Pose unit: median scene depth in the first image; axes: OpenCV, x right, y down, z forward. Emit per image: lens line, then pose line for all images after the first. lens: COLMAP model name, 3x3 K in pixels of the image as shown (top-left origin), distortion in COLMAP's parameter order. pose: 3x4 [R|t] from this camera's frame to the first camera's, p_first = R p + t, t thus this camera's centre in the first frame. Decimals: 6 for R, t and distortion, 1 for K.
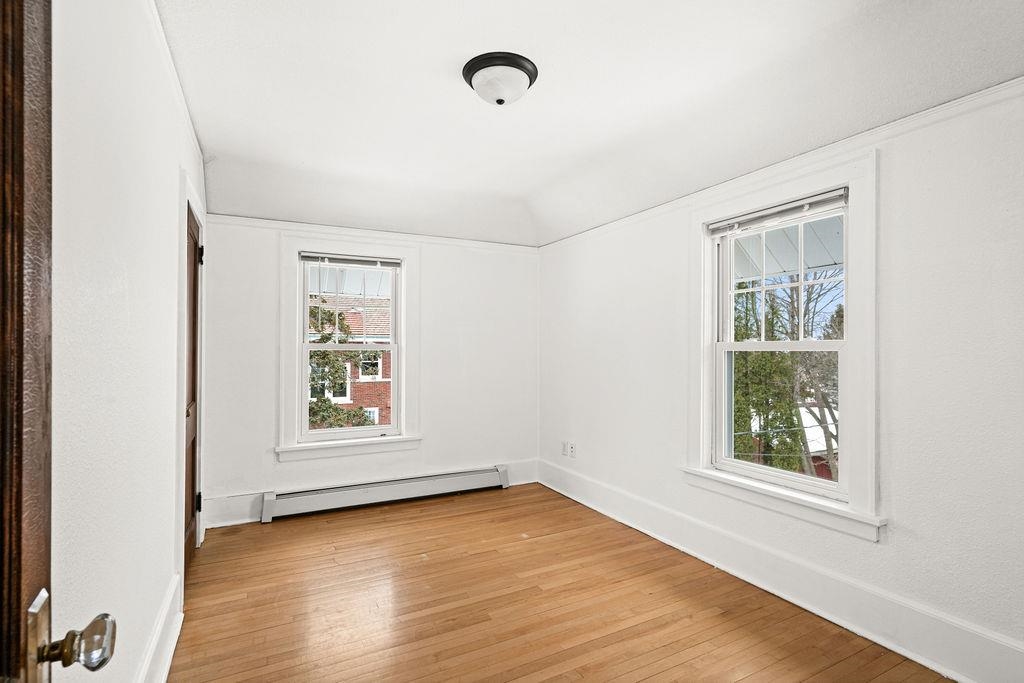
lens RADIAL K [[496.1, 0, 509.2], [0, 496.1, 338.1], [0, 0, 1]] dist [0.000498, 0.000446]
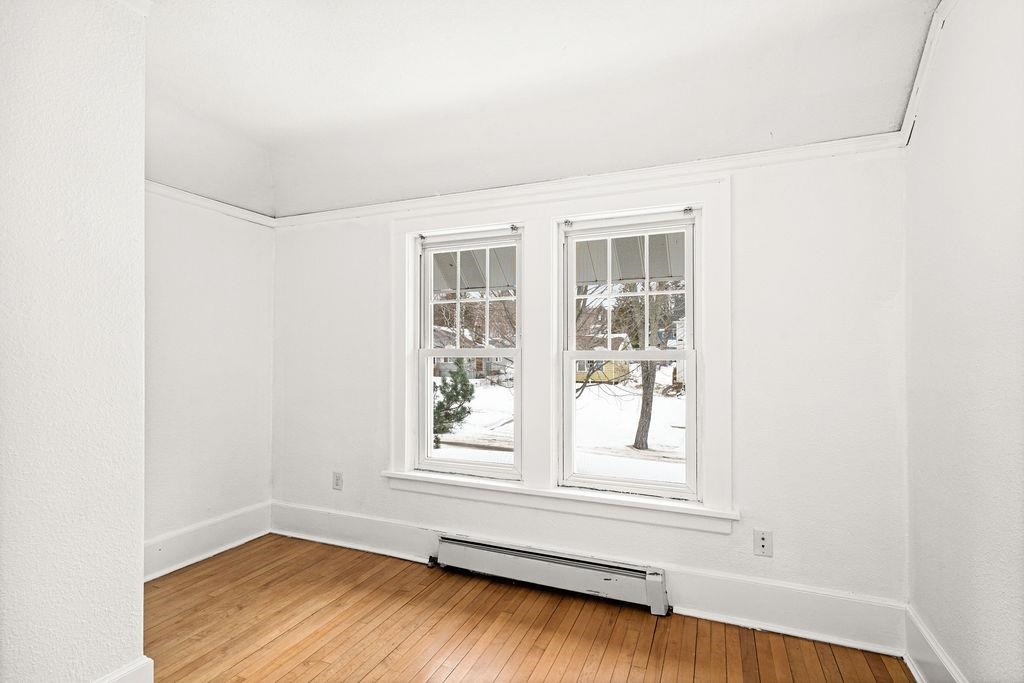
lens RADIAL K [[471.1, 0, 514.7], [0, 471.1, 349.6], [0, 0, 1]] dist [-0.000465, 0.000165]
pose [[0.772427, -0.000687, 0.635103, -0.108815], [-0.005735, 0.999951, 0.008058, -0.001092], [-0.635077, -0.009866, 0.772386, 0.186217]]
